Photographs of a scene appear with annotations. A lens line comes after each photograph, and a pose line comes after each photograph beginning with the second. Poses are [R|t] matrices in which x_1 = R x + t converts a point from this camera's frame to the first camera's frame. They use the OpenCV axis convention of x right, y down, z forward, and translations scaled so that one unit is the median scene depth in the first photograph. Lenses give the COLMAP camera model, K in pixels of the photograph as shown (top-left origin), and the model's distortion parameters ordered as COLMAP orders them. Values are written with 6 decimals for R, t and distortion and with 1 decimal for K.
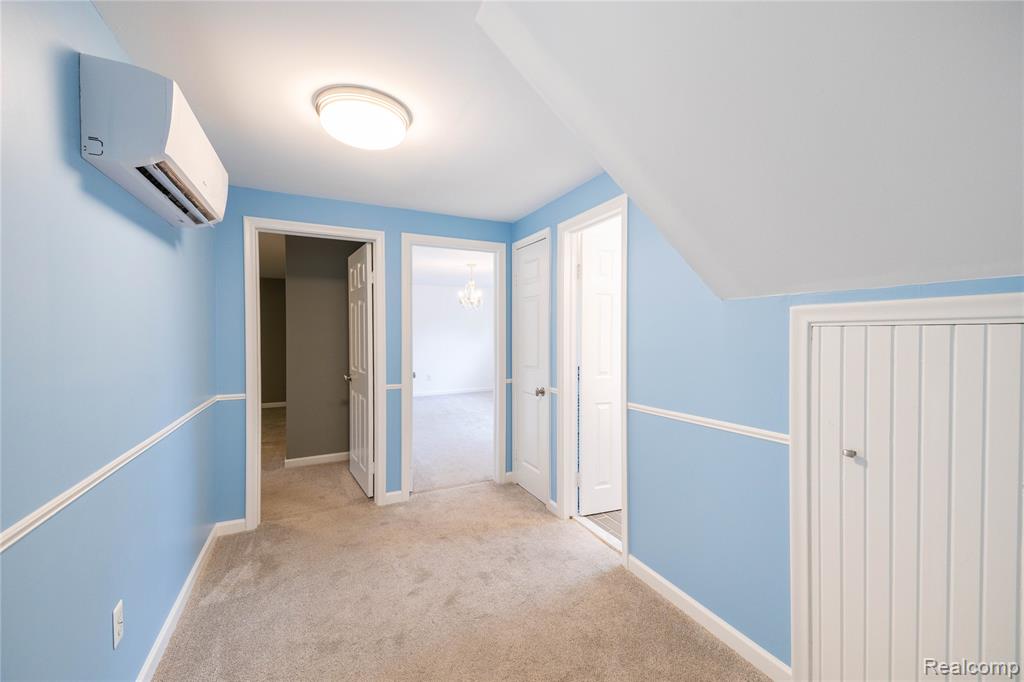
lens RADIAL K [[419.4, 0, 512.6], [0, 419.4, 341.4], [0, 0, 1]] dist [0.044982, -0.012306]
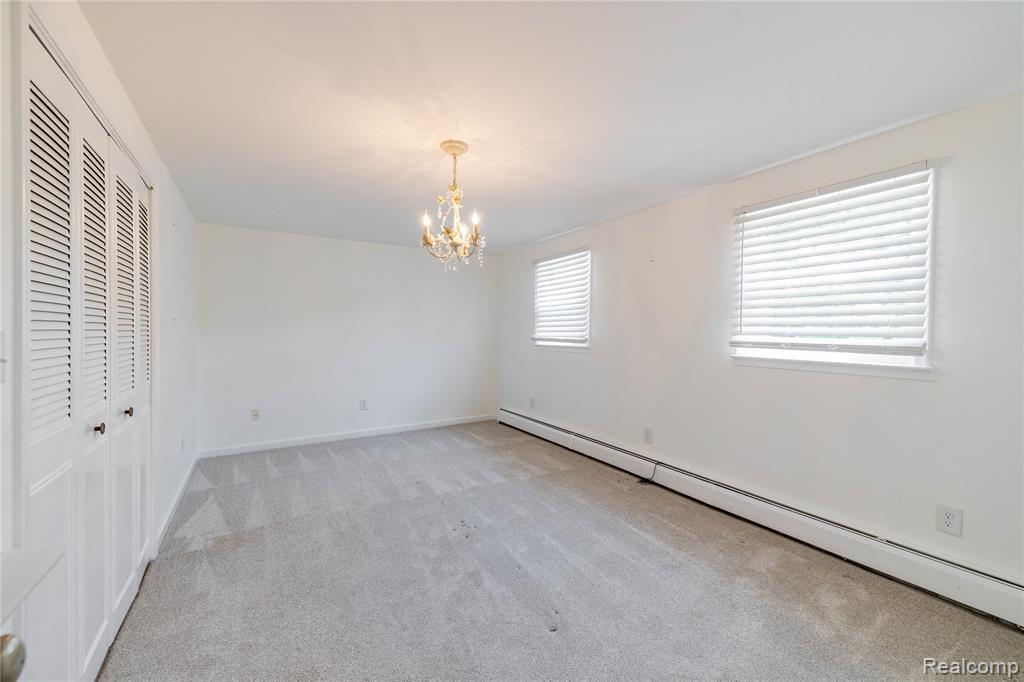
lens RADIAL K [[419.4, 0, 512.0], [0, 419.4, 336.4], [0, 0, 1]] dist [0.044982, -0.012306]
pose [[0.995243, 0.006266, 0.097218, -0.082220], [-0.005420, 0.999945, -0.008961, -0.002154], [-0.097269, 0.008391, 0.995223, 0.602555]]
